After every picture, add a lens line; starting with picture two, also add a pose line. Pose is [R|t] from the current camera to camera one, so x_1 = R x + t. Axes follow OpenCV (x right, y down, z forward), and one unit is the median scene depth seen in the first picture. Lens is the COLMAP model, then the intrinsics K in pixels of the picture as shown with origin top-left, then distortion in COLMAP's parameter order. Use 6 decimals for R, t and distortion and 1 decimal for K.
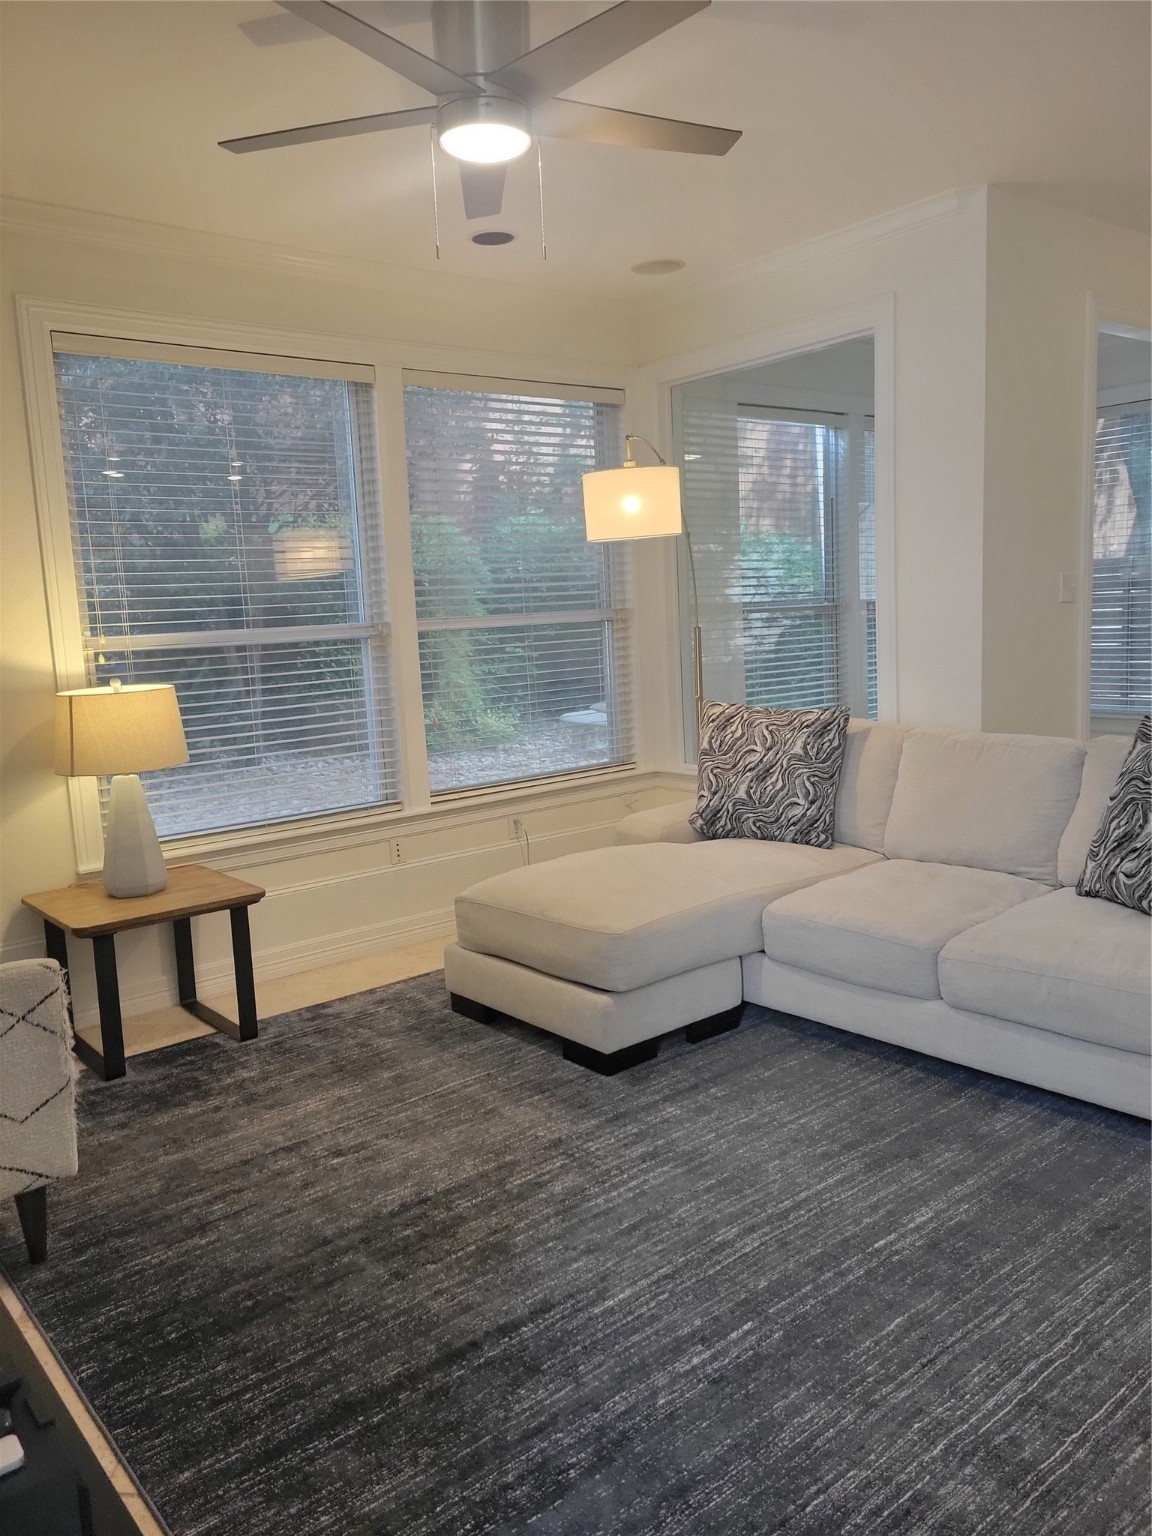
lens RADIAL K [[1164.4, 0, 541.8], [0, 1164.4, 761.7], [0, 0, 1]] dist [0.061234, -0.048221]
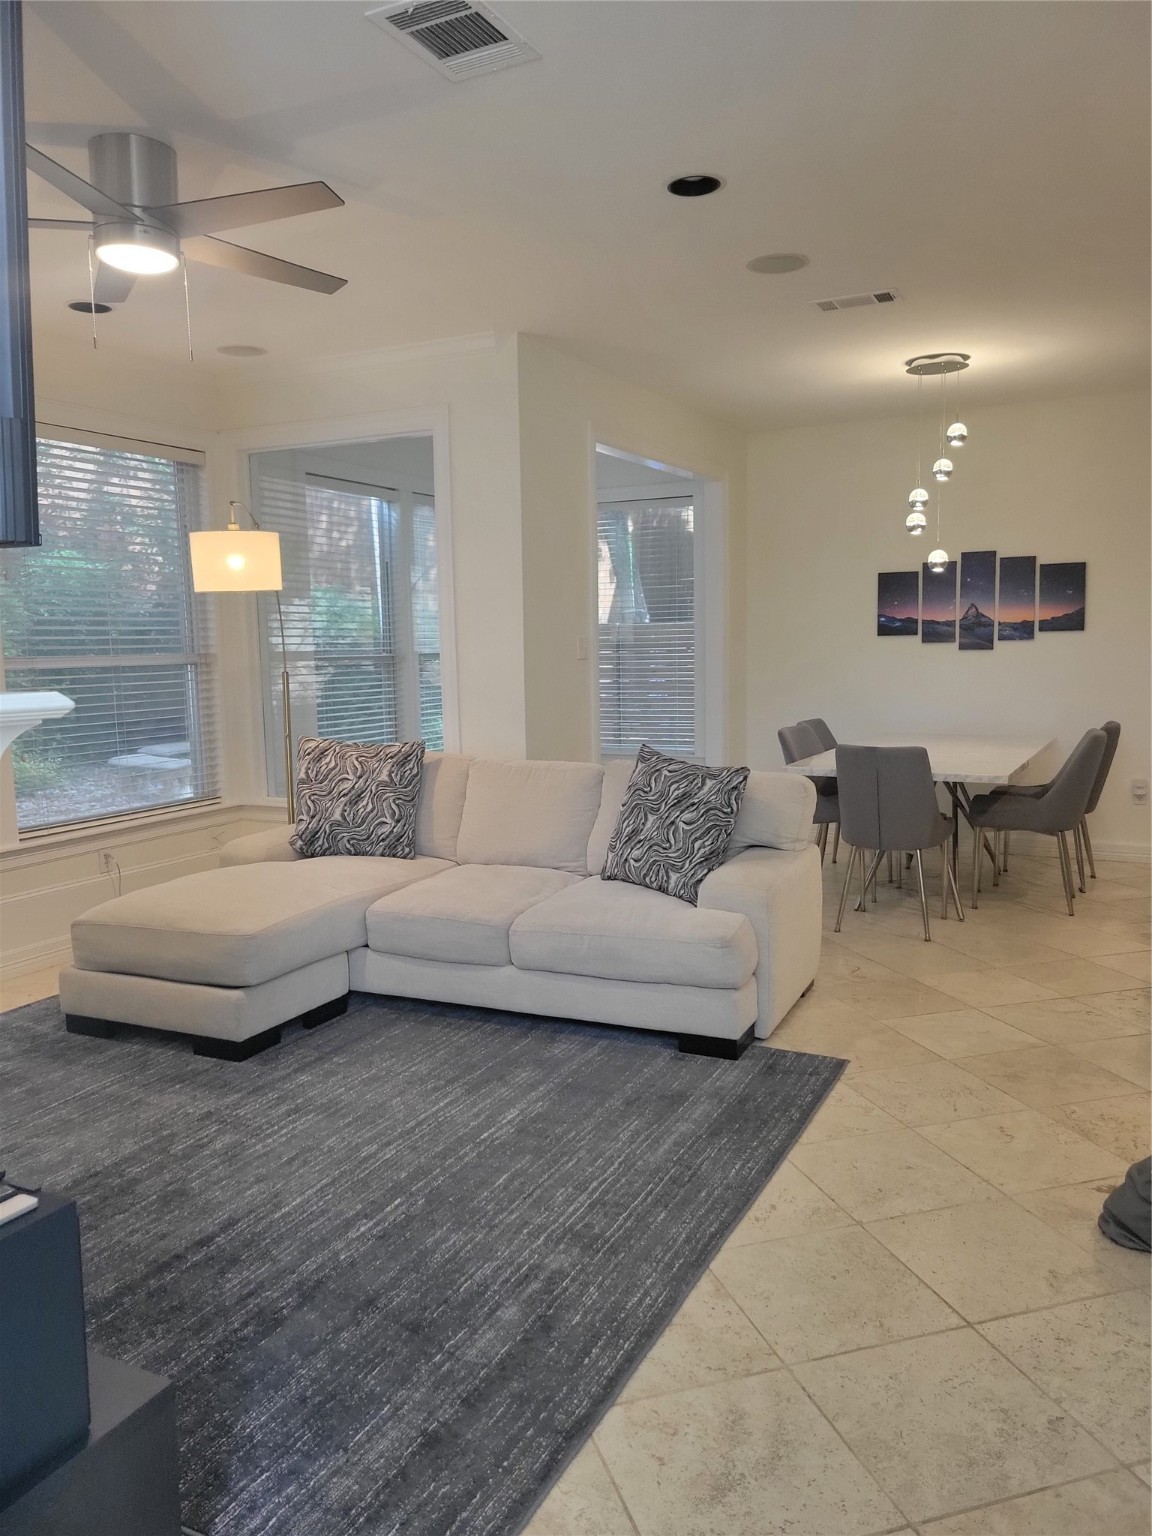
lens RADIAL K [[1164.4, 0, 577.6], [0, 1164.4, 766.1], [0, 0, 1]] dist [0.061234, -0.048221]
pose [[0.908664, -0.014017, 0.417293, -0.118299], [0.029620, 0.999082, -0.030939, 0.025948], [-0.416477, 0.040473, 0.908245, -0.189545]]
